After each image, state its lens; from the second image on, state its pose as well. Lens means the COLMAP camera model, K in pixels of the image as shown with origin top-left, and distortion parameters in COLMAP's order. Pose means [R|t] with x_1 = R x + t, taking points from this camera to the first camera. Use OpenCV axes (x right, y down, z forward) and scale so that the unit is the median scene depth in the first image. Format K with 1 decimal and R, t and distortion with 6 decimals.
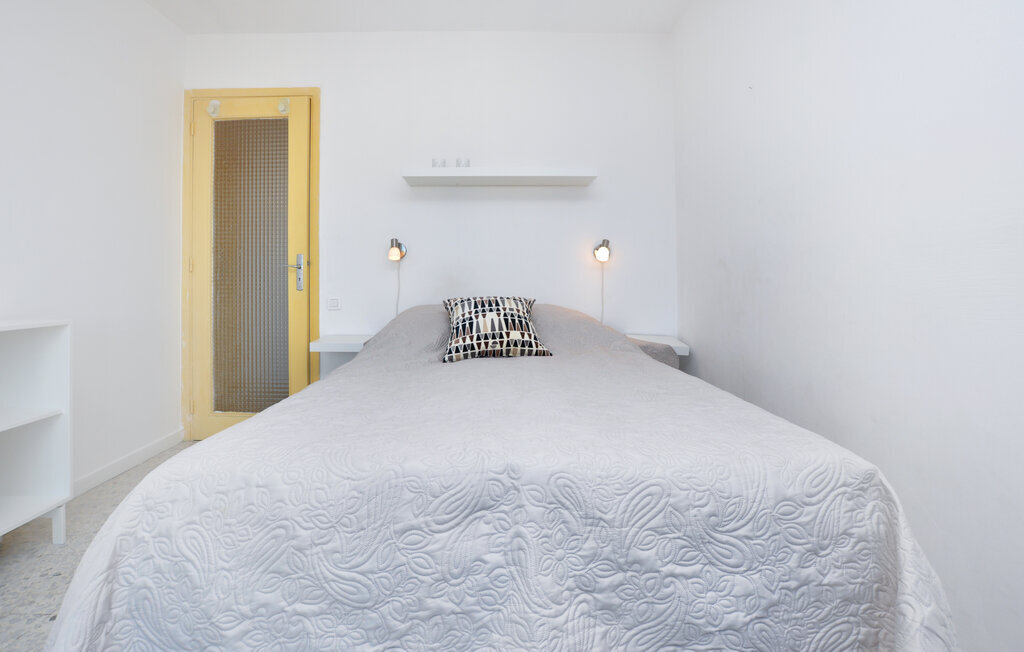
lens RADIAL K [[467.1, 0, 501.6], [0, 467.1, 284.5], [0, 0, 1]] dist [-0.003913, 0.000437]
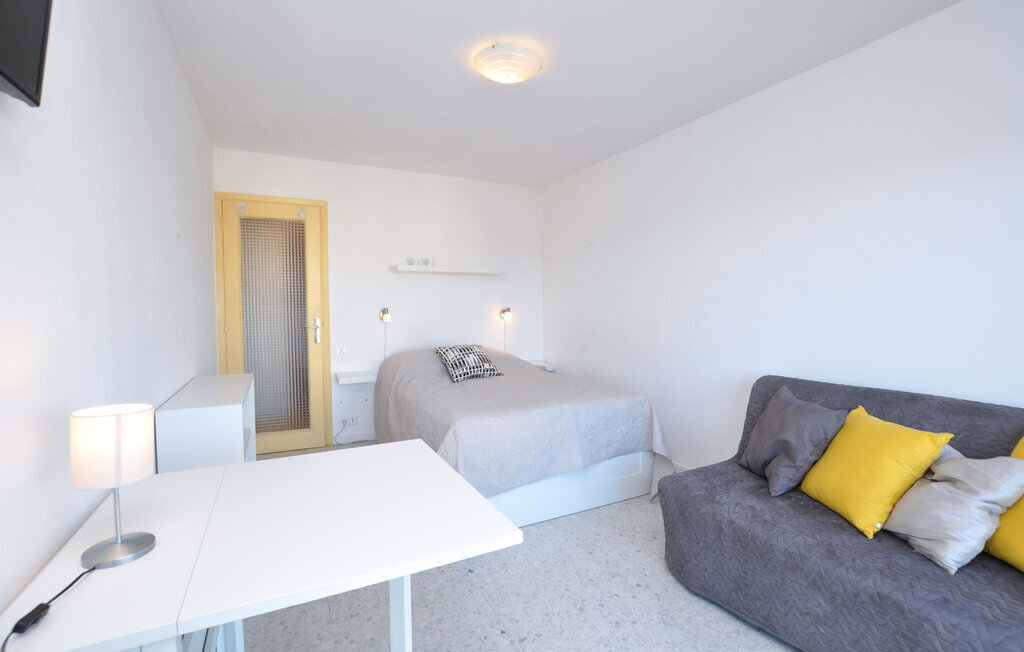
lens RADIAL K [[467.1, 0, 507.5], [0, 467.1, 333.3], [0, 0, 1]] dist [-0.003913, 0.000437]
pose [[0.891667, -0.025223, 0.451990, -0.746442], [0.006746, 0.999076, 0.042444, -0.102312], [-0.452643, -0.034796, 0.891013, -0.715205]]
